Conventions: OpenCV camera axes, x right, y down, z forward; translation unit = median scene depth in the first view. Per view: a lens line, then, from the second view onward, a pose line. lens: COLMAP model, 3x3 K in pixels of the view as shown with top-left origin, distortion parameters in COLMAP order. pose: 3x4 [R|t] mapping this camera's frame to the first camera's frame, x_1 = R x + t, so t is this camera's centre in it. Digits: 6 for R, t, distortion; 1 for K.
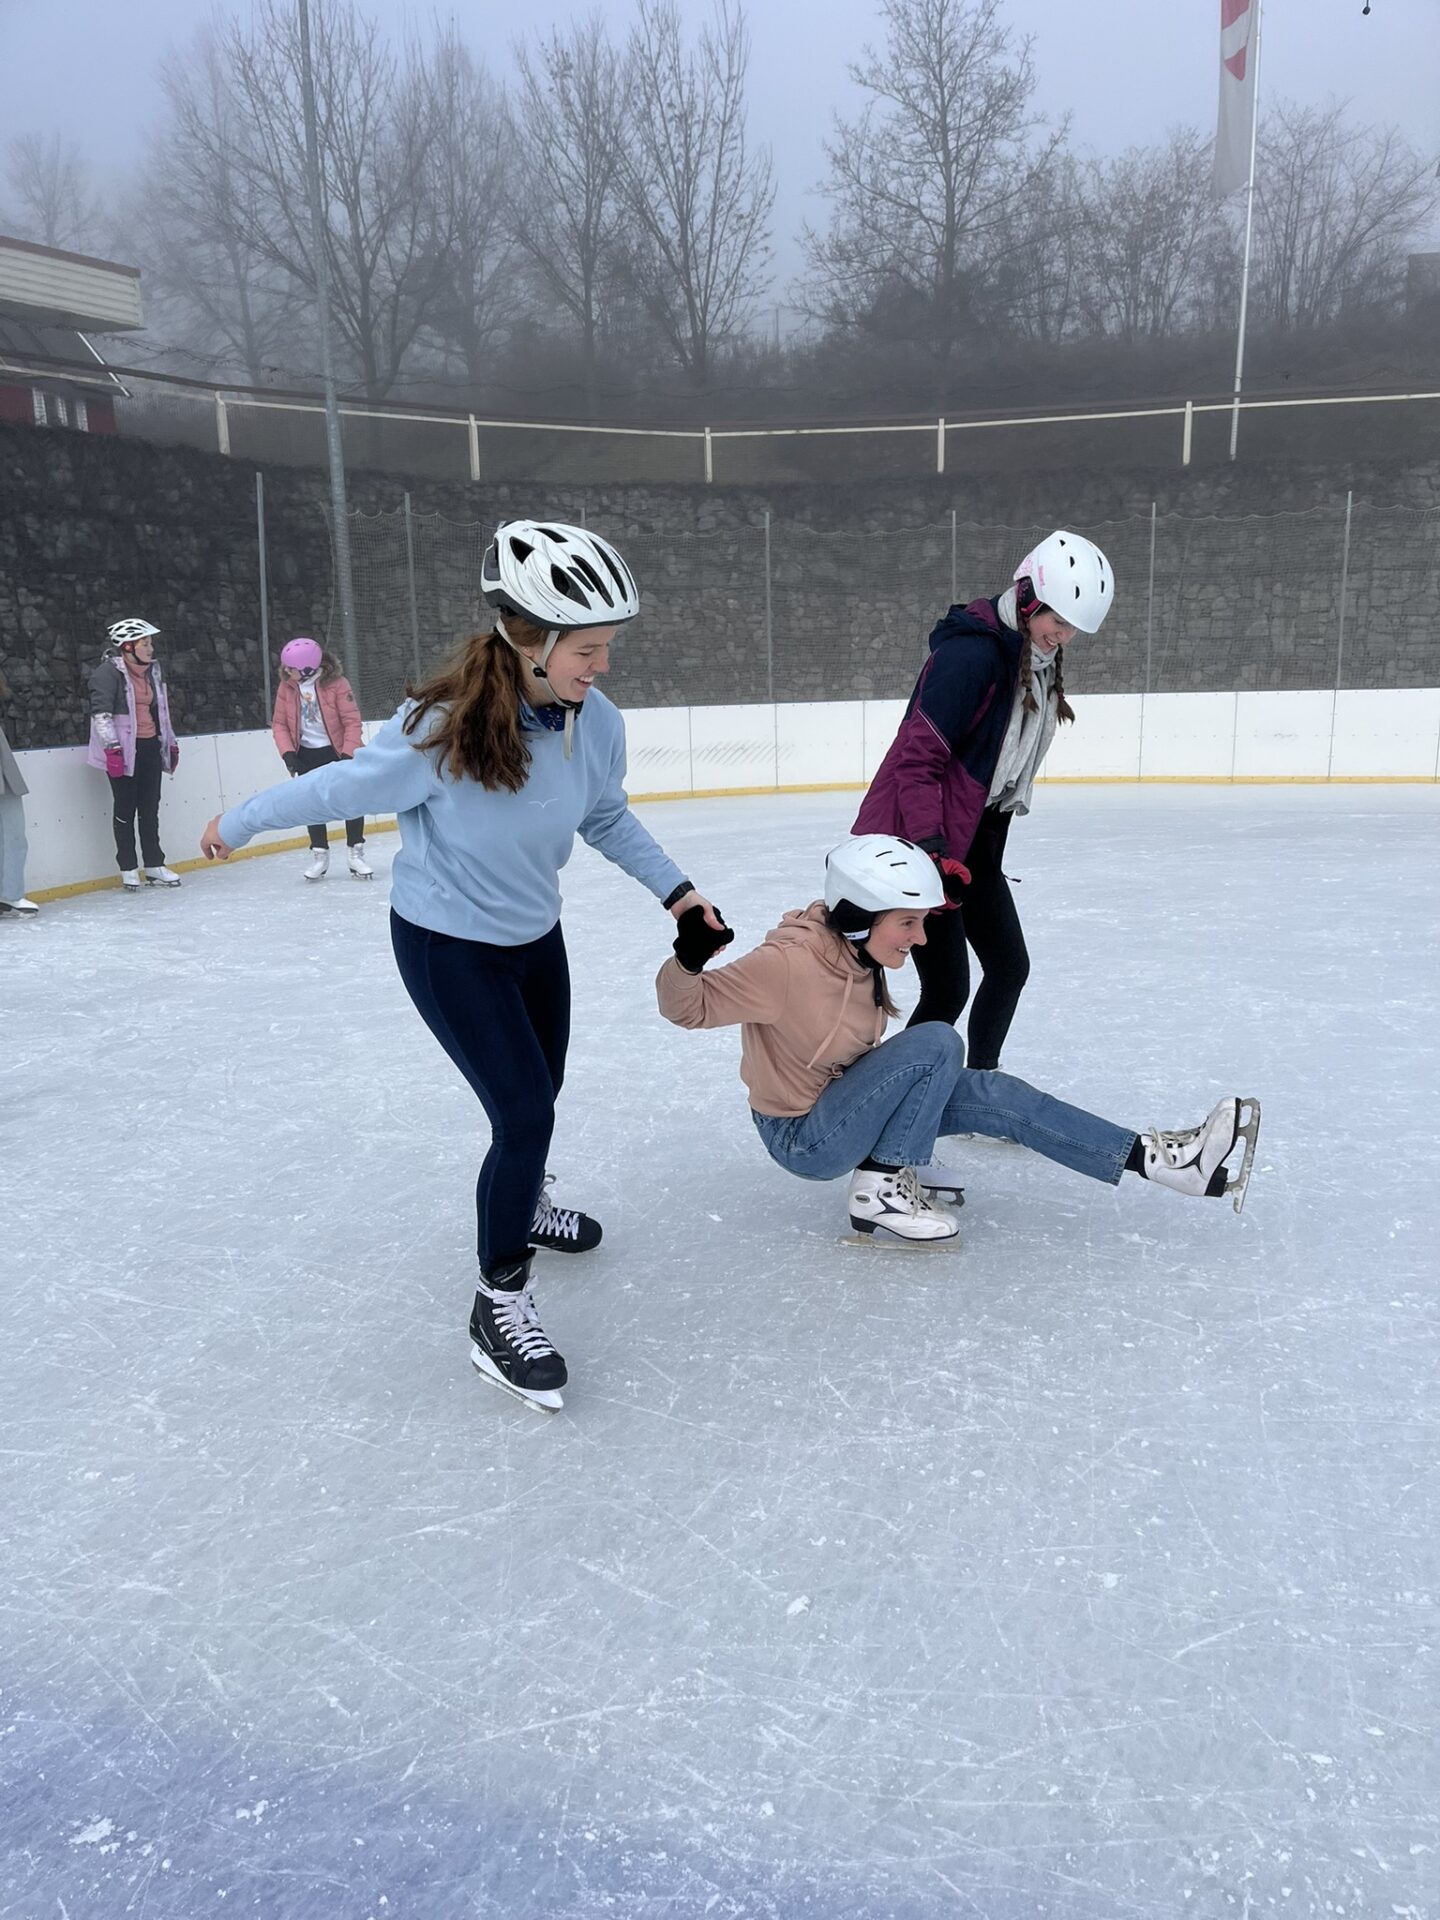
lens RADIAL K [[1423.1, 0, 749.5], [0, 1423.1, 962.7], [0, 0, 1]] dist [0.079095, -0.118329]
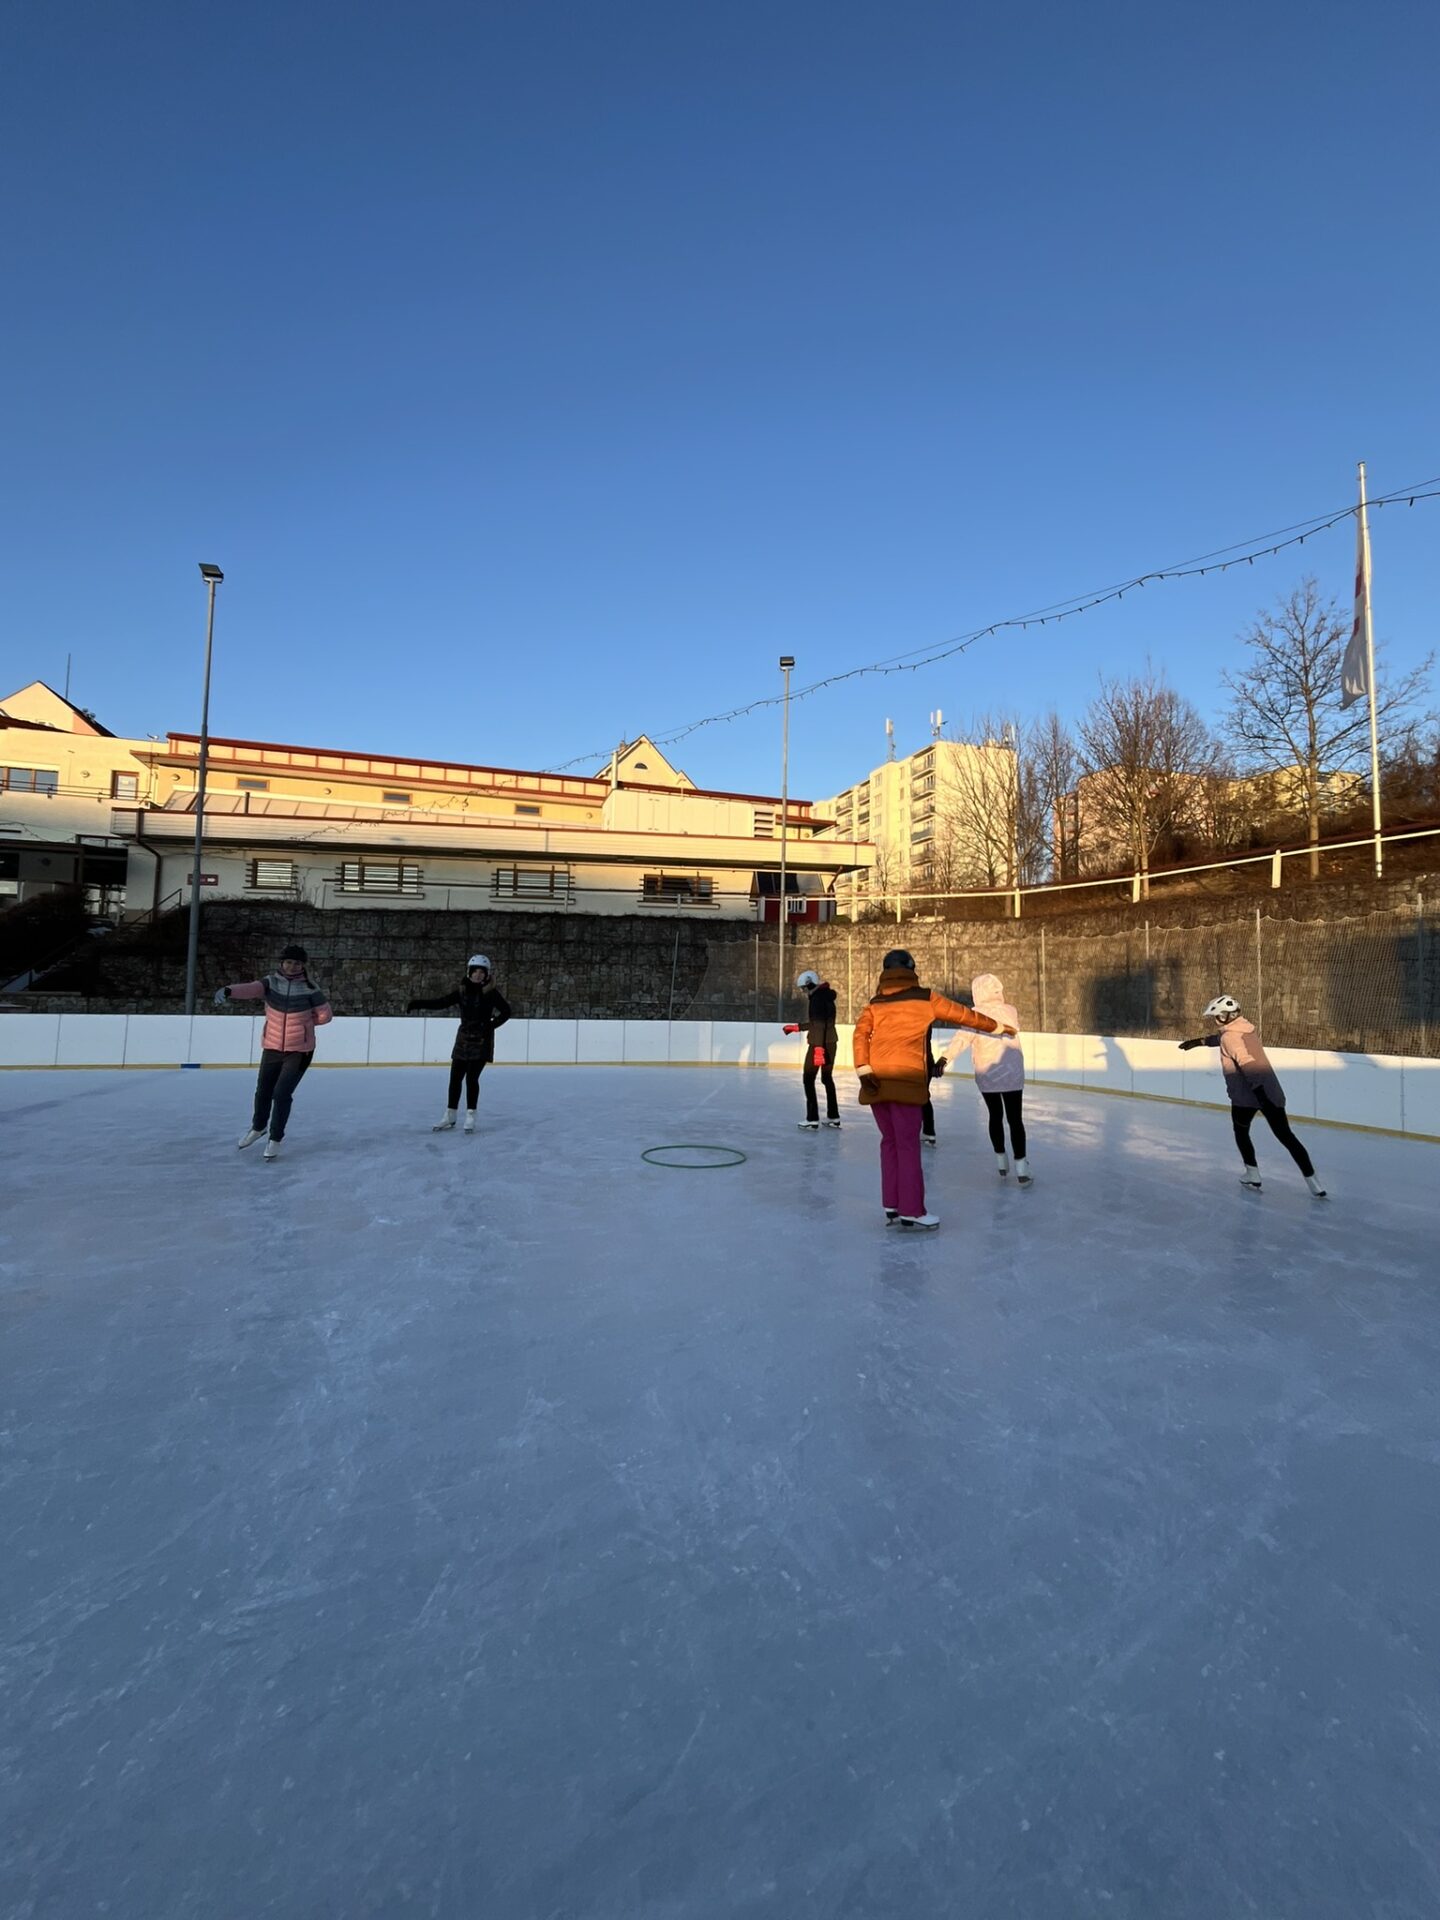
lens RADIAL K [[780.8, 0, 720.0], [0, 780.8, 960.0], [0, 0, 1]] dist [-0.001161, -0.000087]
pose [[0.581286, -0.007845, -0.813661, 0.469792], [-0.205954, 0.965974, -0.156449, -0.032065], [0.787203, 0.258519, 0.559892, 0.111758]]
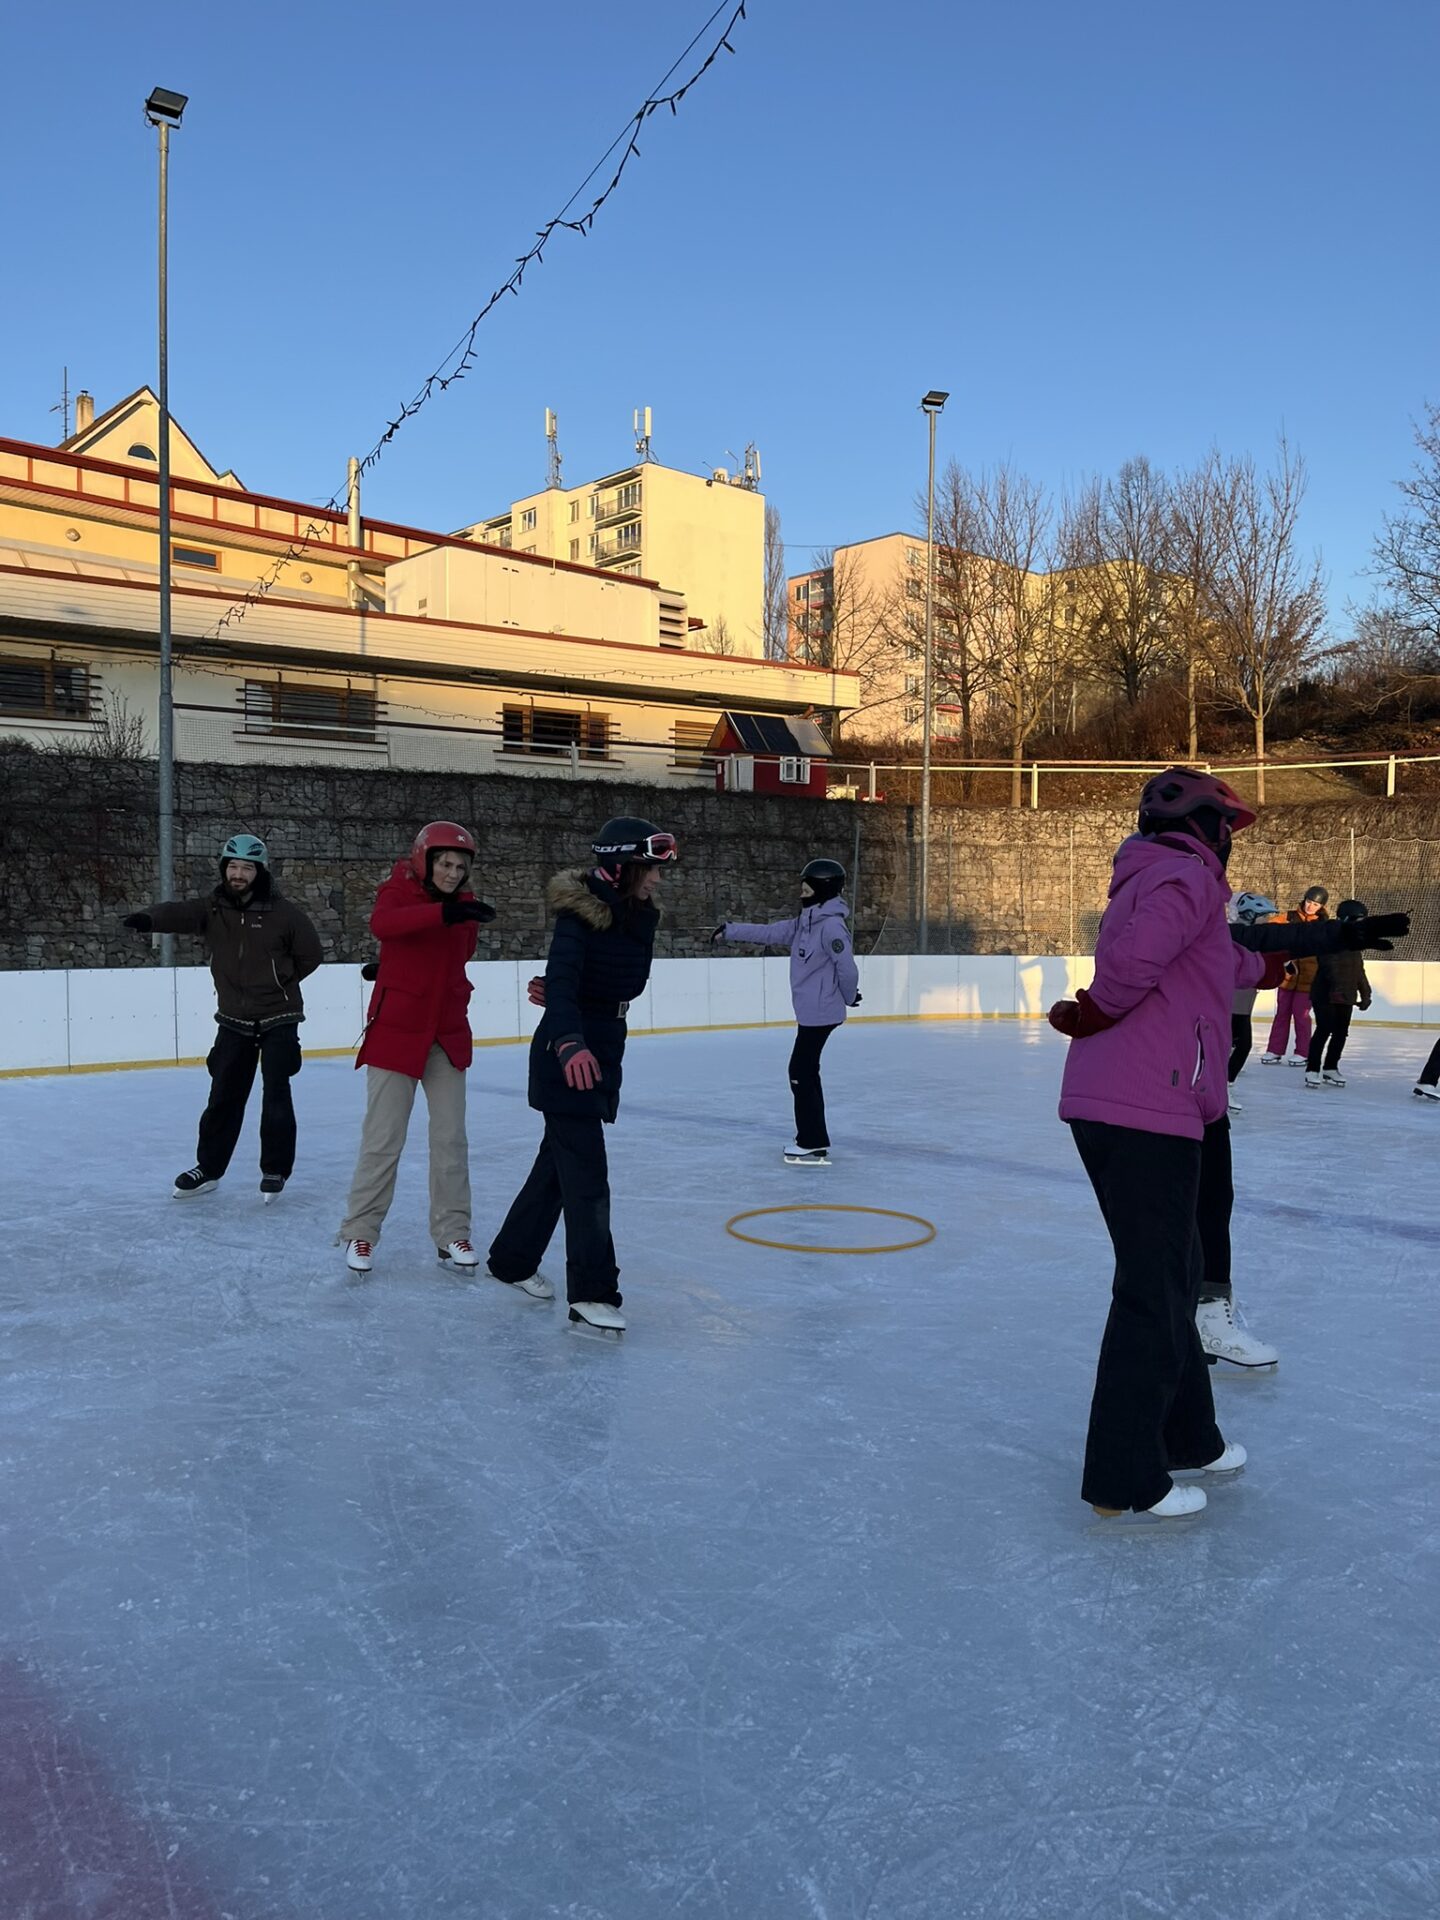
lens RADIAL K [[1434.0, 0, 720.0], [0, 1434.0, 960.0], [0, 0, 1]] dist [0.065268, -0.113832]
pose [[0.869299, 0.040883, -0.492593, 0.207896], [-0.130970, 0.980005, -0.149793, 0.067324], [0.476619, 0.194730, 0.857272, -0.314337]]
